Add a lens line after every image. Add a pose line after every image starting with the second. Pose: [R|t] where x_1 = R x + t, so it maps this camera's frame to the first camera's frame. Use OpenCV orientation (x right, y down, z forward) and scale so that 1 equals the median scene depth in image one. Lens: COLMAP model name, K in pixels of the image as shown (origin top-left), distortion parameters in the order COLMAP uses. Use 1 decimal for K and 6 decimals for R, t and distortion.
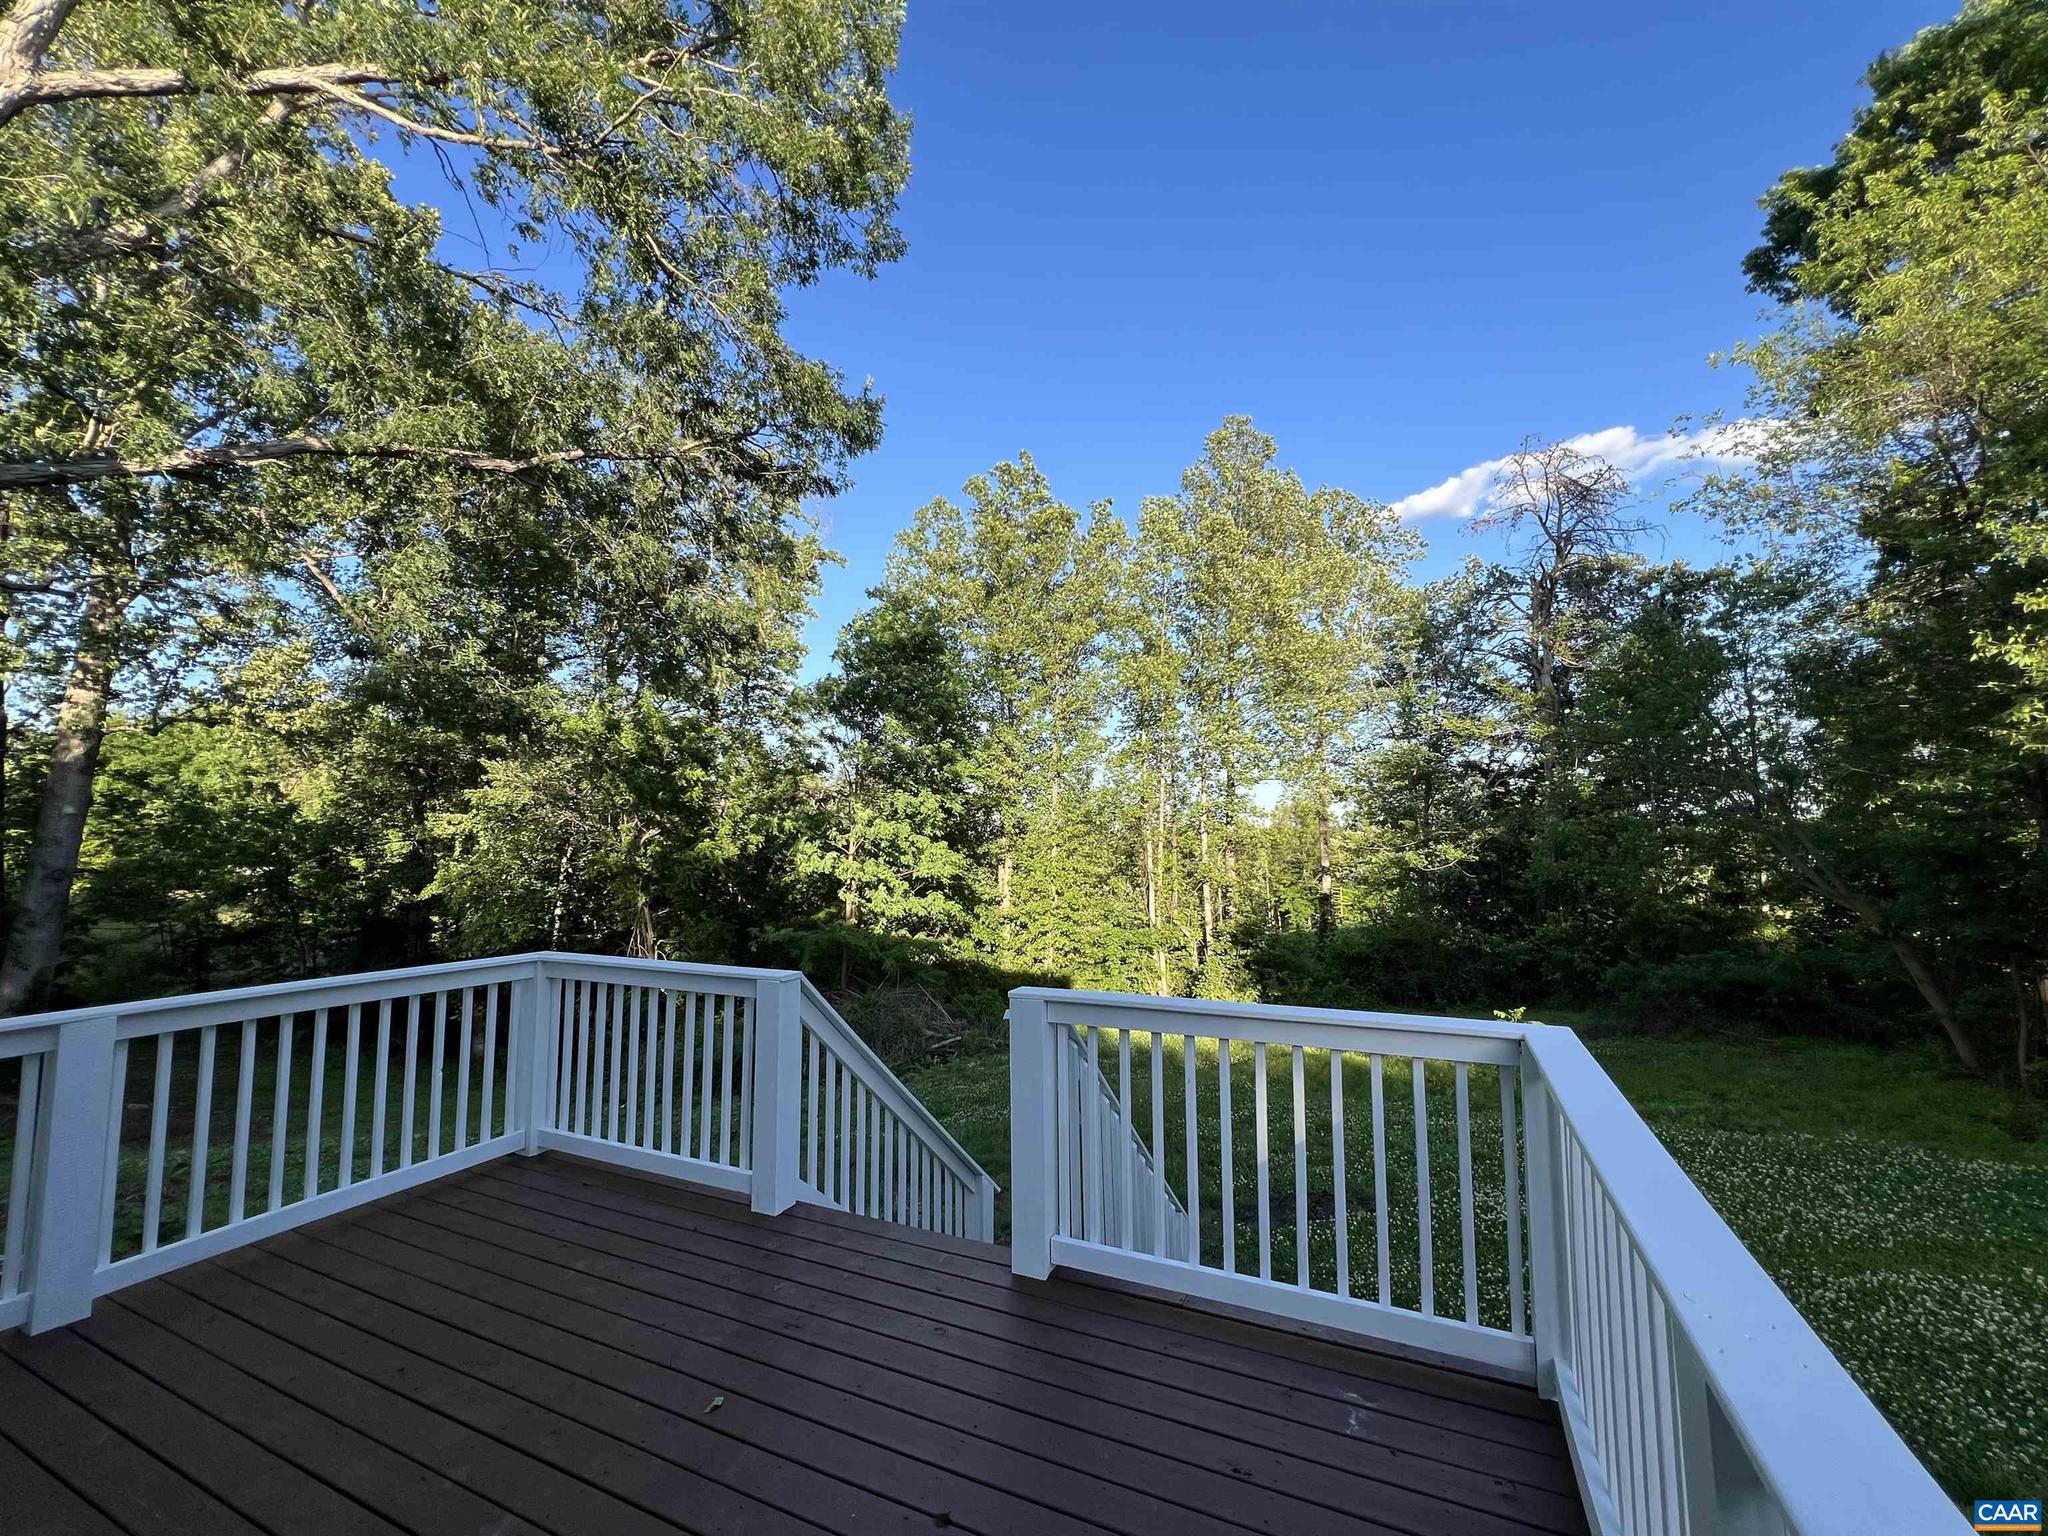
lens RADIAL K [[820.9, 0, 1010.0], [0, 820.9, 779.7], [0, 0, 1]] dist [0.007354, -0.000513]
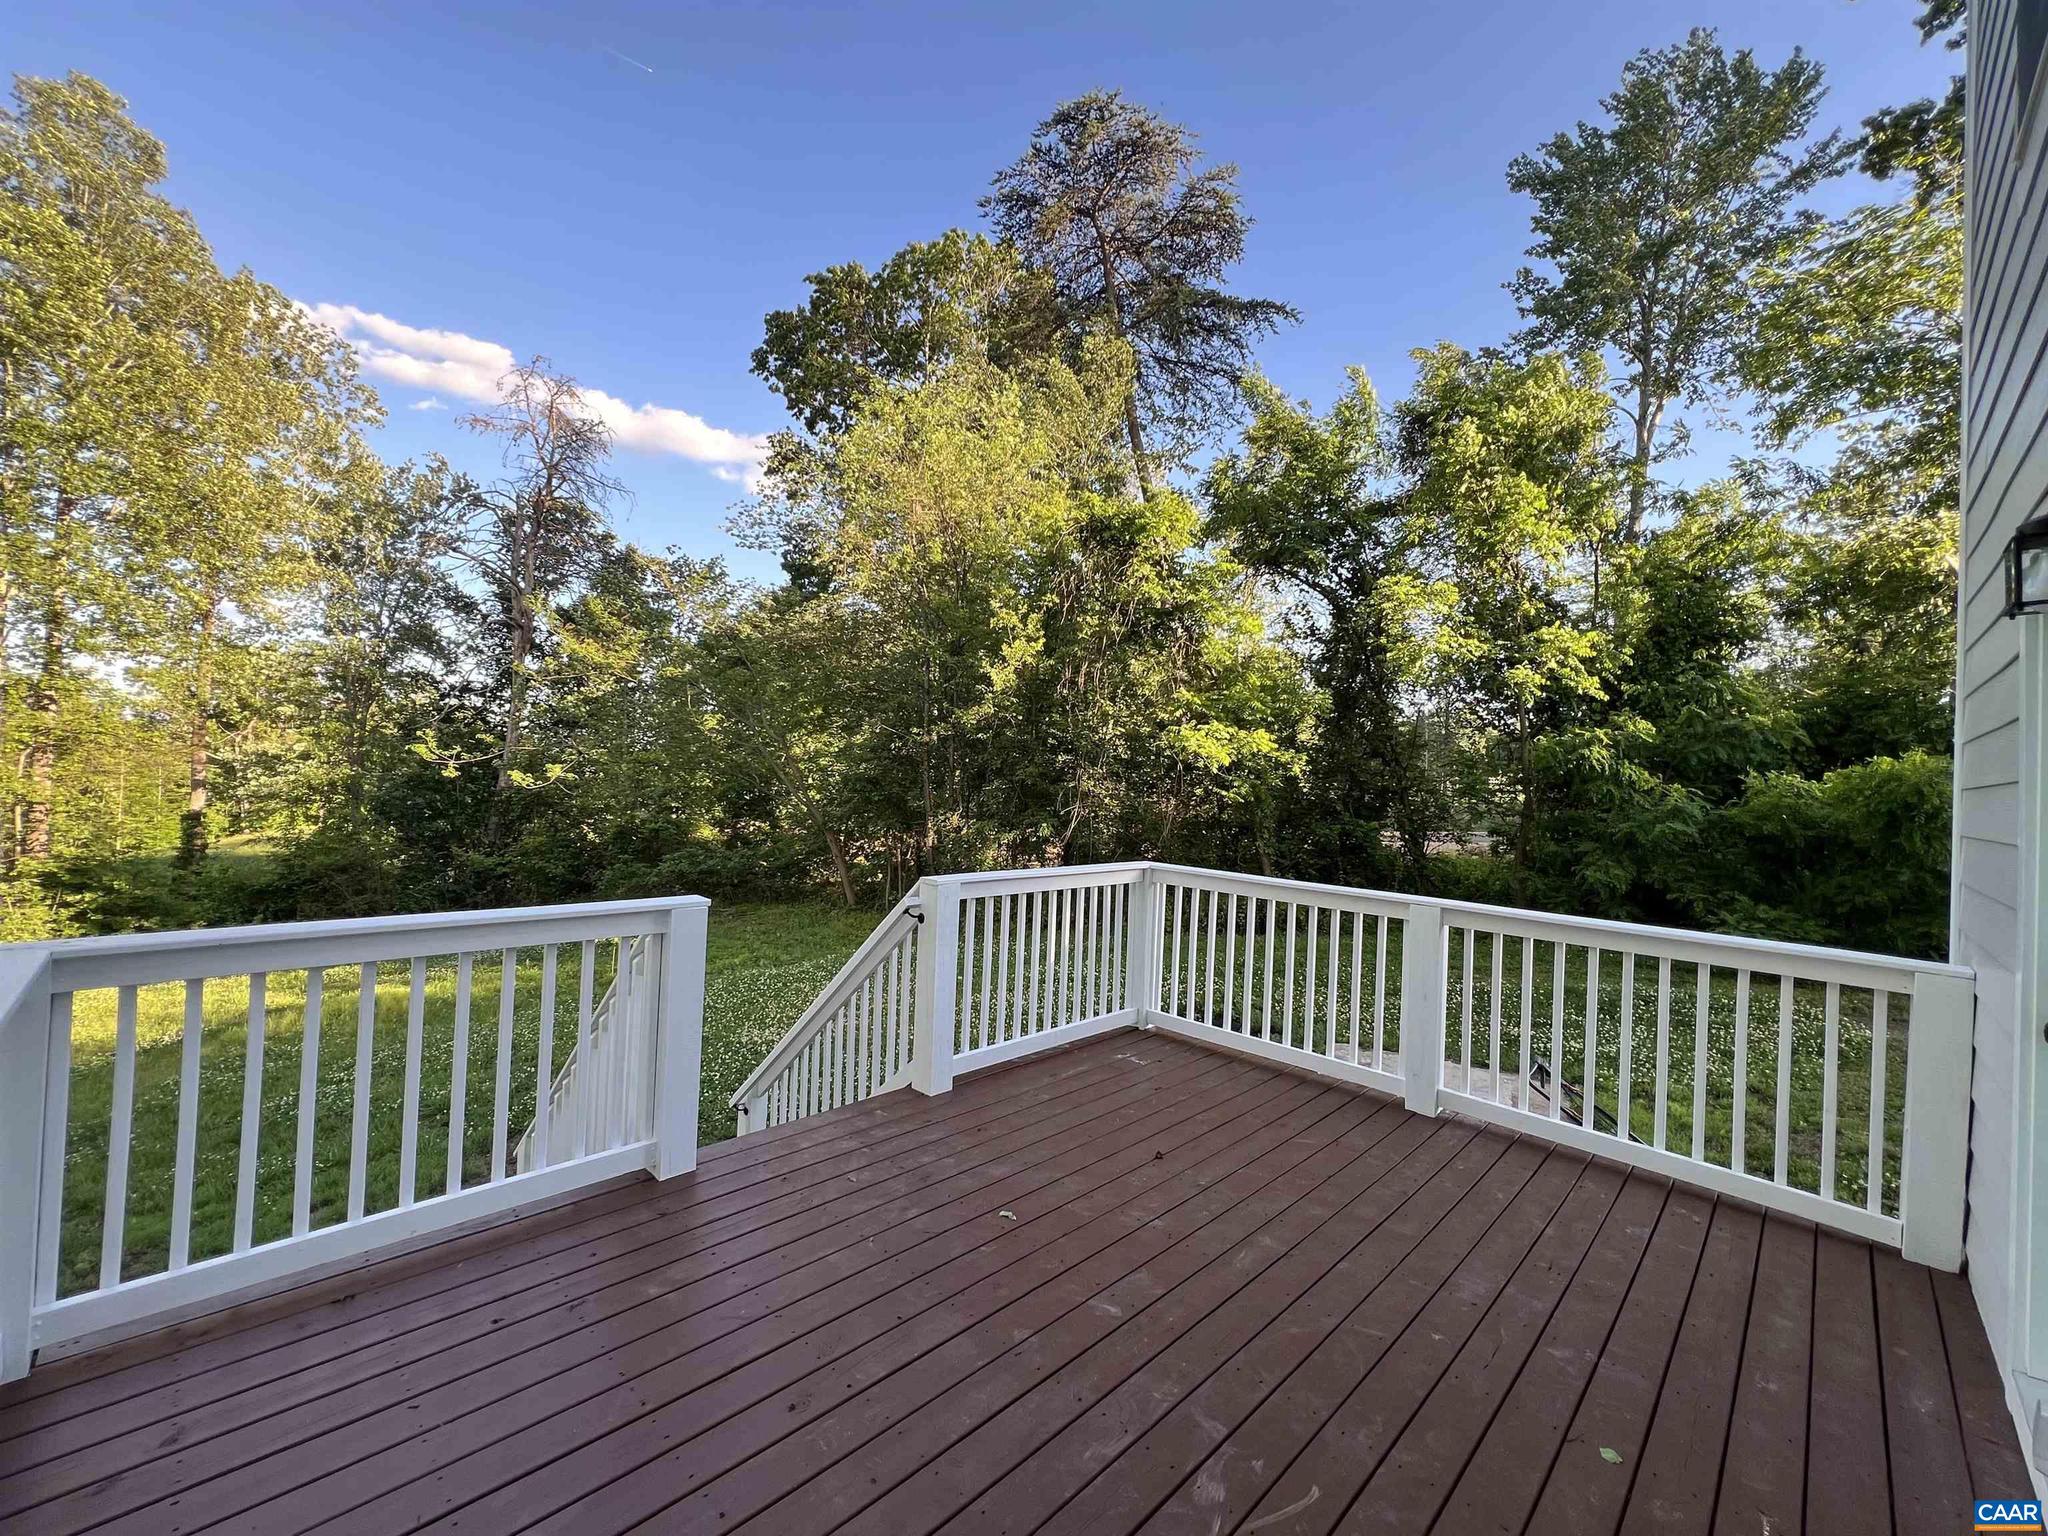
lens RADIAL K [[820.9, 0, 1019.9], [0, 820.9, 773.8], [0, 0, 1]] dist [0.007354, -0.000513]
pose [[0.324583, 0.031274, 0.945340, -0.164952], [-0.121264, 0.992581, 0.008799, 0.010067], [-0.938051, -0.117492, 0.325968, 0.071267]]
